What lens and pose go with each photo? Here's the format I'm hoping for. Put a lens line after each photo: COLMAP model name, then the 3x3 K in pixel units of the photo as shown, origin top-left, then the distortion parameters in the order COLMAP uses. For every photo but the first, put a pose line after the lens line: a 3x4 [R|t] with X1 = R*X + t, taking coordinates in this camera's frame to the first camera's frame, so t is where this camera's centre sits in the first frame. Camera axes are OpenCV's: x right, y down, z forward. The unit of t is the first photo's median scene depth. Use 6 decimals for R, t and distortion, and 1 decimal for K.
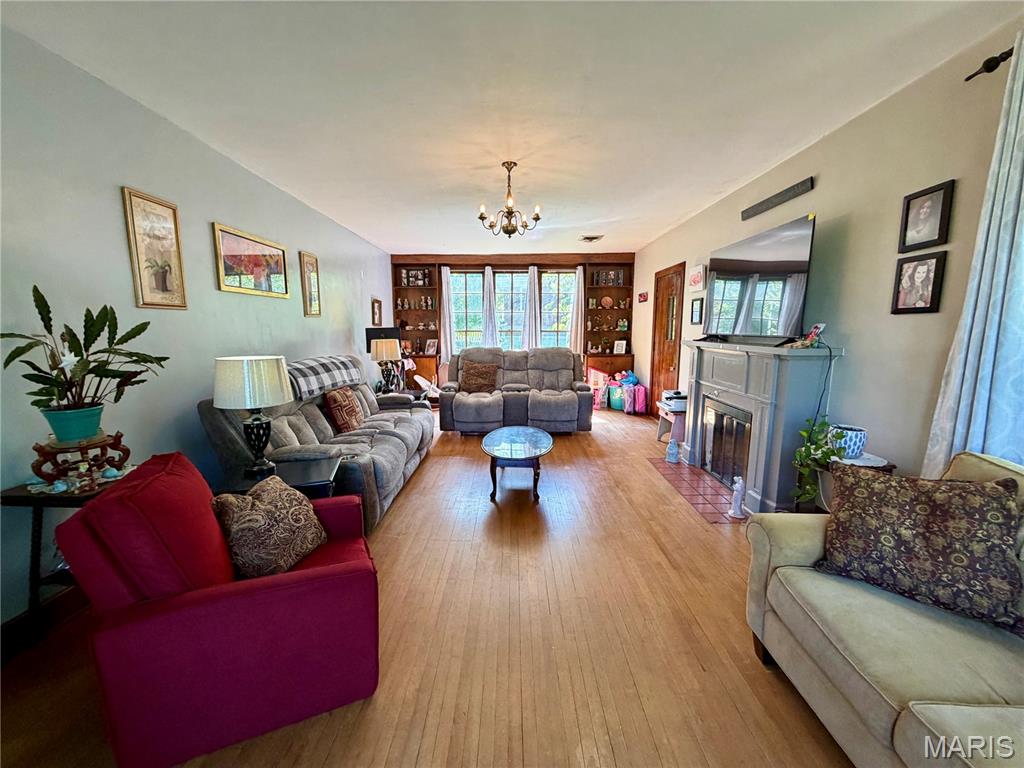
lens RADIAL K [[407.0, 0, 510.9], [0, 407.0, 383.8], [0, 0, 1]] dist [-0.000793, 0.000341]
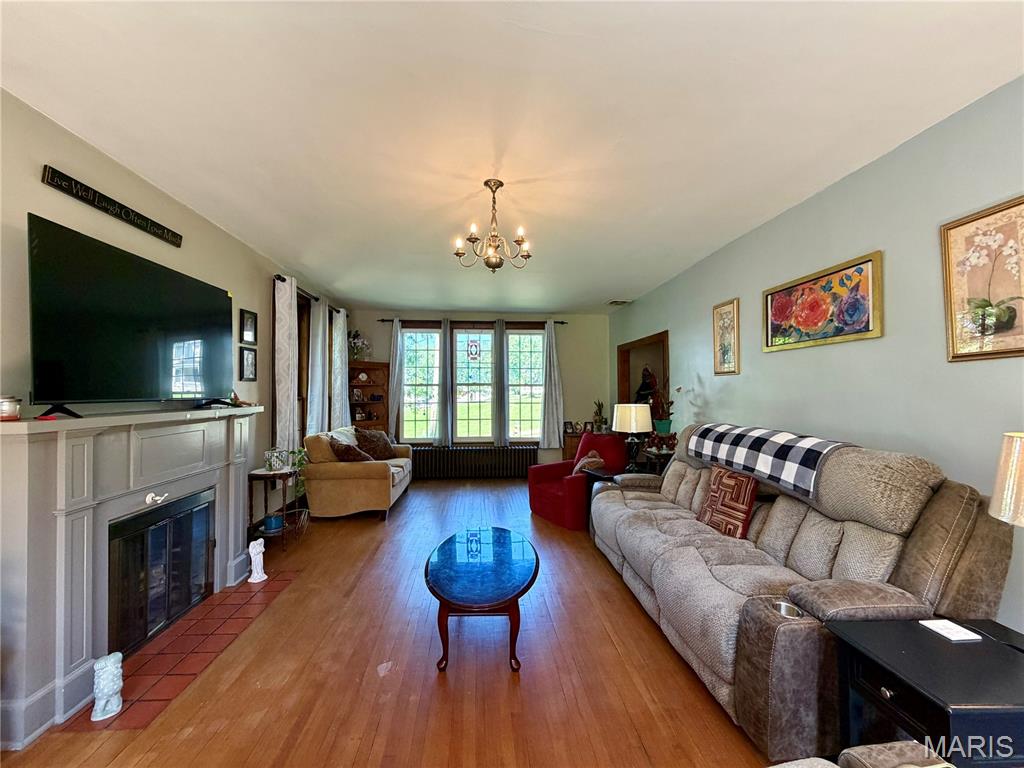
lens RADIAL K [[407.0, 0, 509.4], [0, 407.0, 385.1], [0, 0, 1]] dist [-0.000793, 0.000341]
pose [[-0.998436, -0.001063, -0.055891, 0.013831], [-0.008066, 0.992096, 0.125223, -0.369701], [0.055316, 0.125478, -0.990553, 2.674405]]
